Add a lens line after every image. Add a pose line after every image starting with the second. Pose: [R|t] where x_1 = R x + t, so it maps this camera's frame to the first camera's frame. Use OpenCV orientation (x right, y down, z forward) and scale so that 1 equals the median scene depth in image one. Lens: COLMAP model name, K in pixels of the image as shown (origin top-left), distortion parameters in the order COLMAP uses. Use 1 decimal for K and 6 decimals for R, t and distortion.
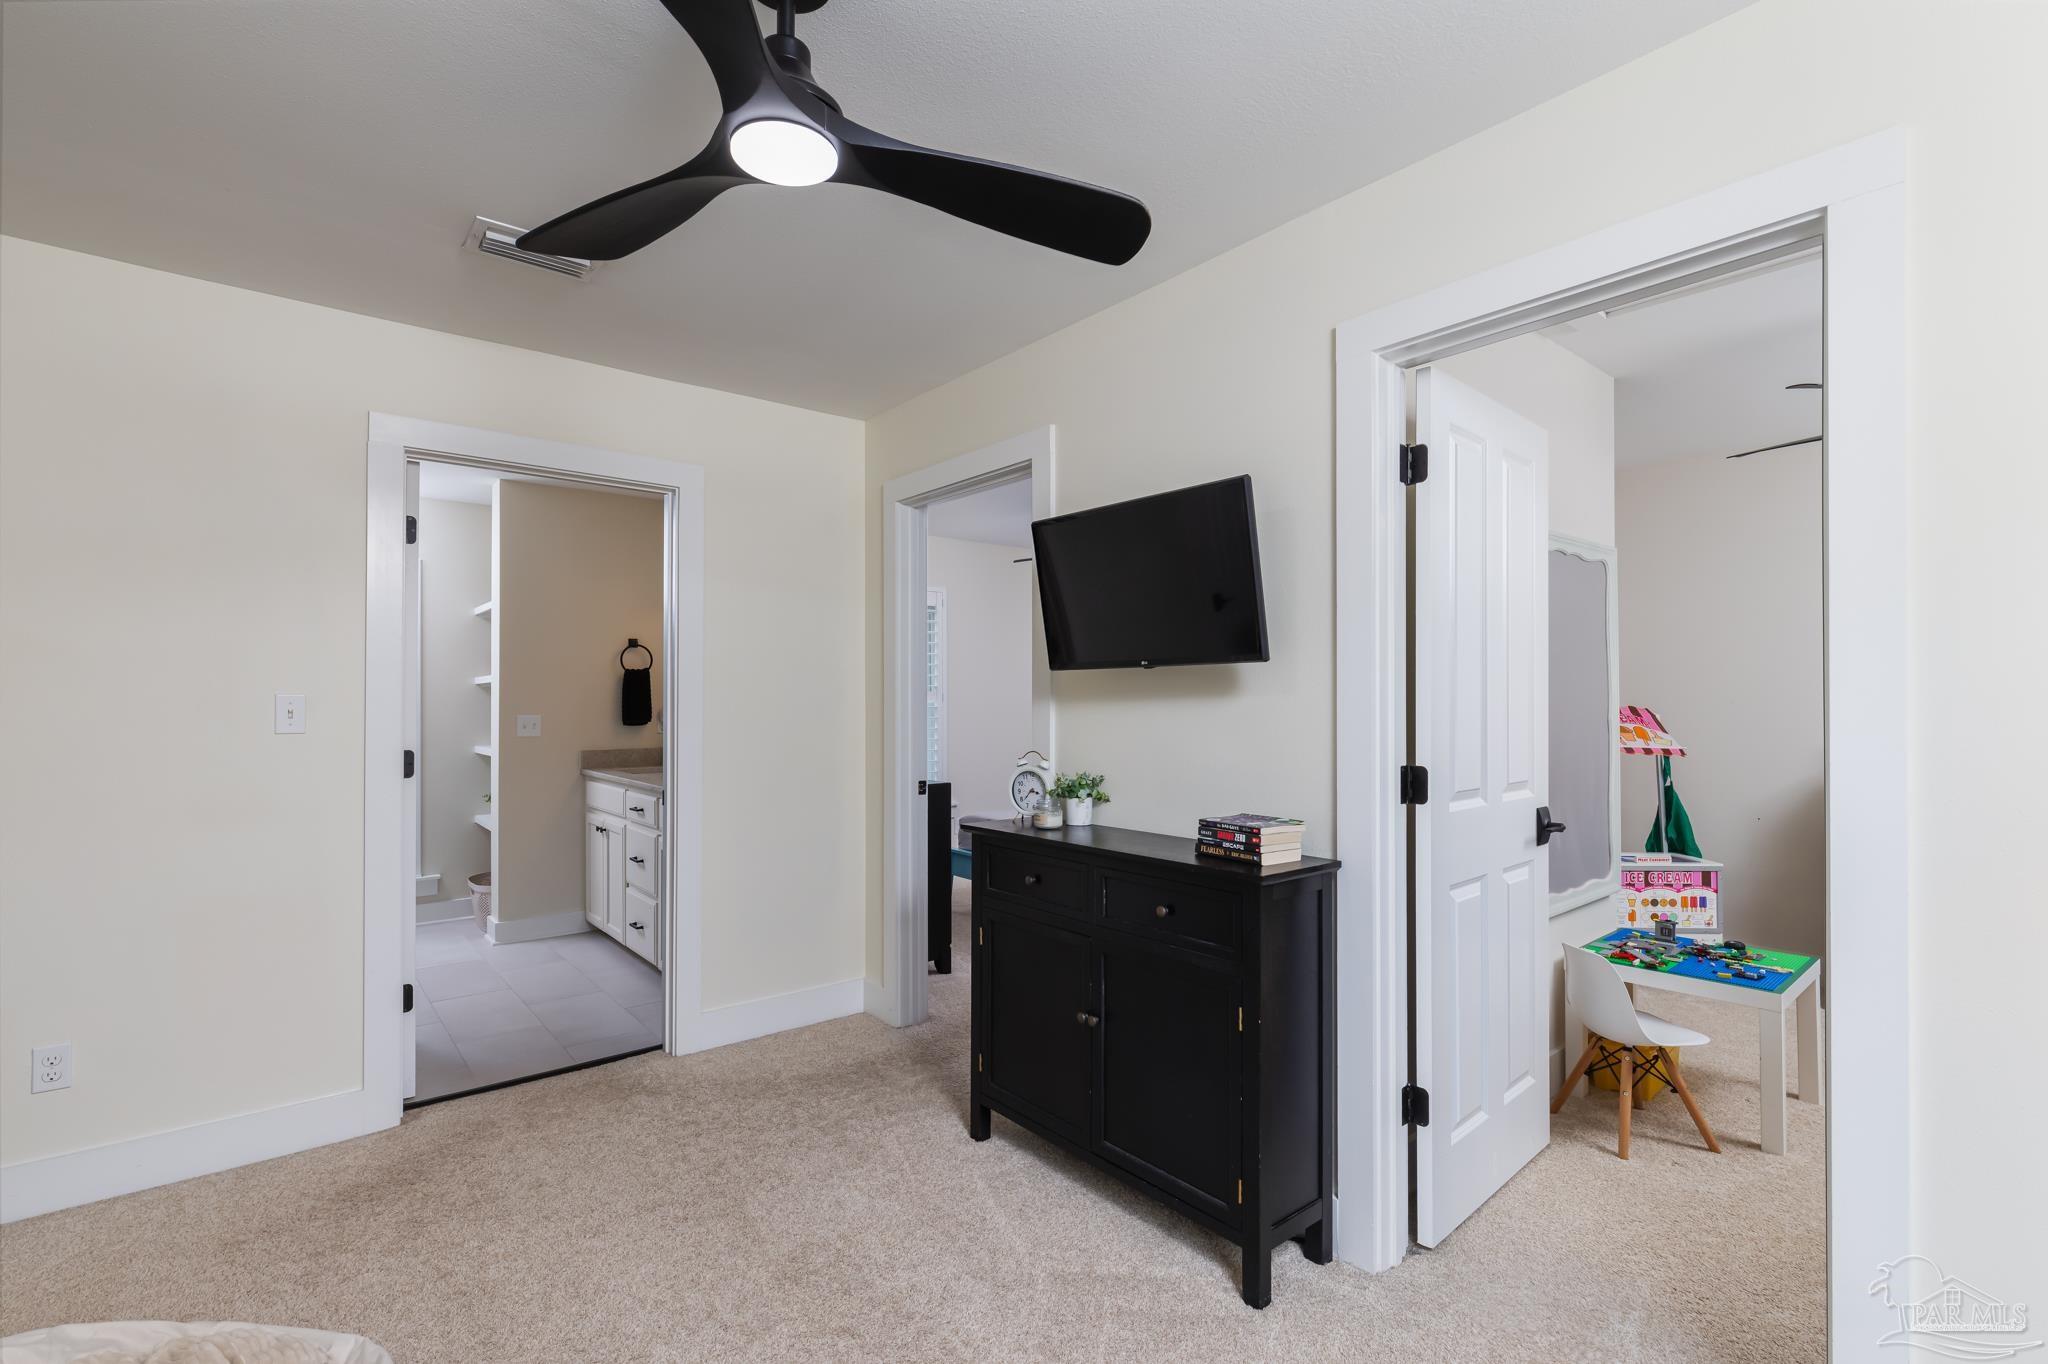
lens RADIAL K [[936.3, 0, 978.4], [0, 936.3, 682.1], [0, 0, 1]] dist [0.000945, 0.000128]
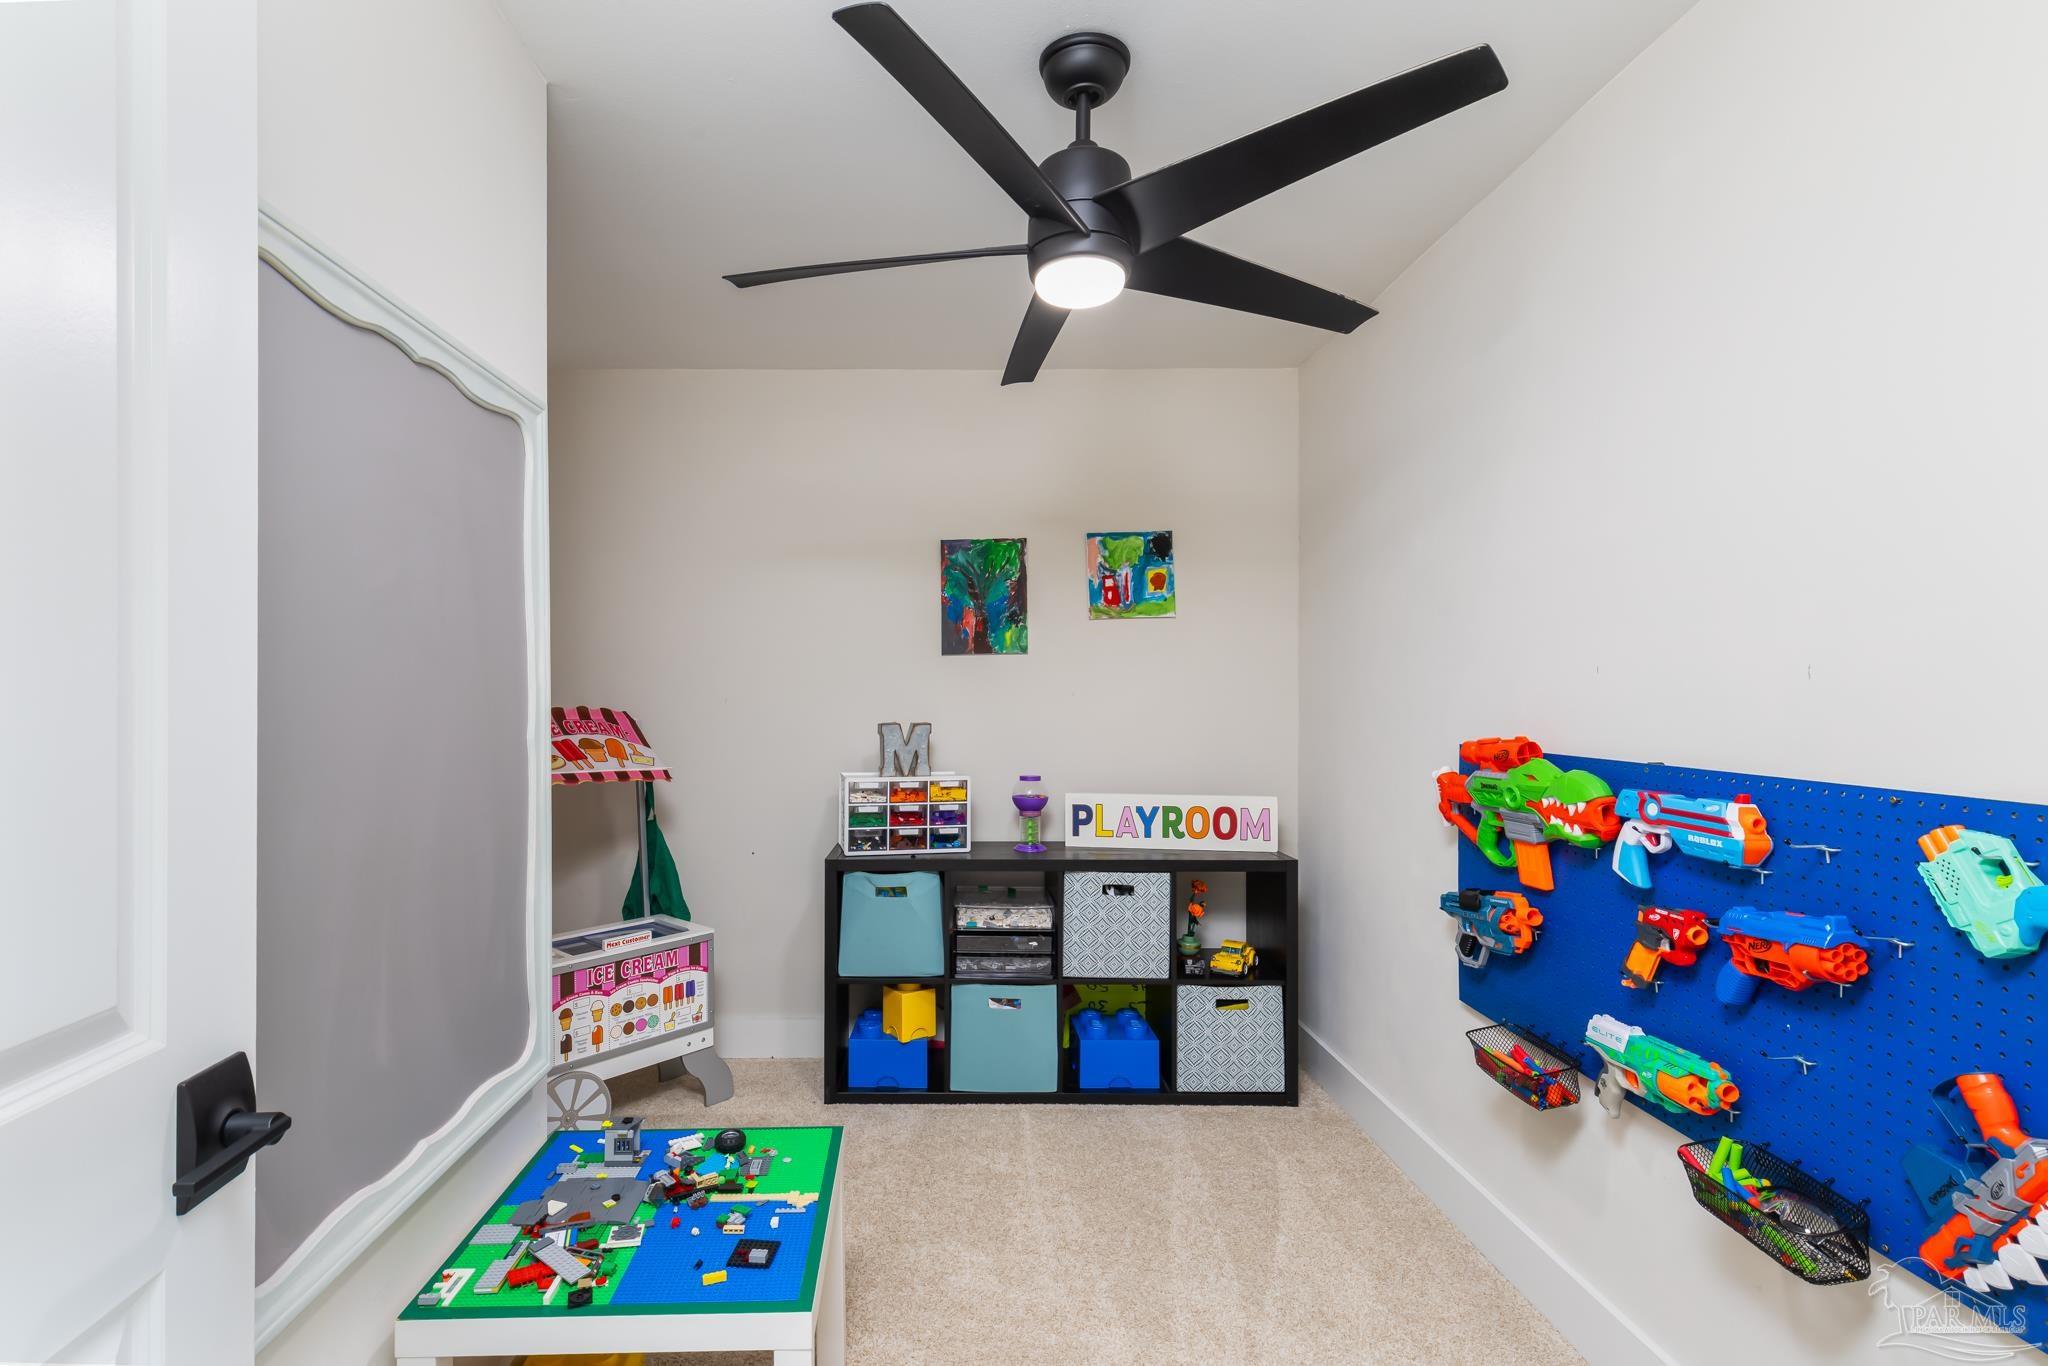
lens RADIAL K [[936.3, 0, 1025.3], [0, 936.3, 686.8], [0, 0, 1]] dist [0.000945, 0.000128]
pose [[0.548370, 0.002201, 0.836233, 0.322088], [-0.007326, 0.999971, 0.002173, 0.006719], [-0.836204, -0.007318, 0.548370, 0.405458]]
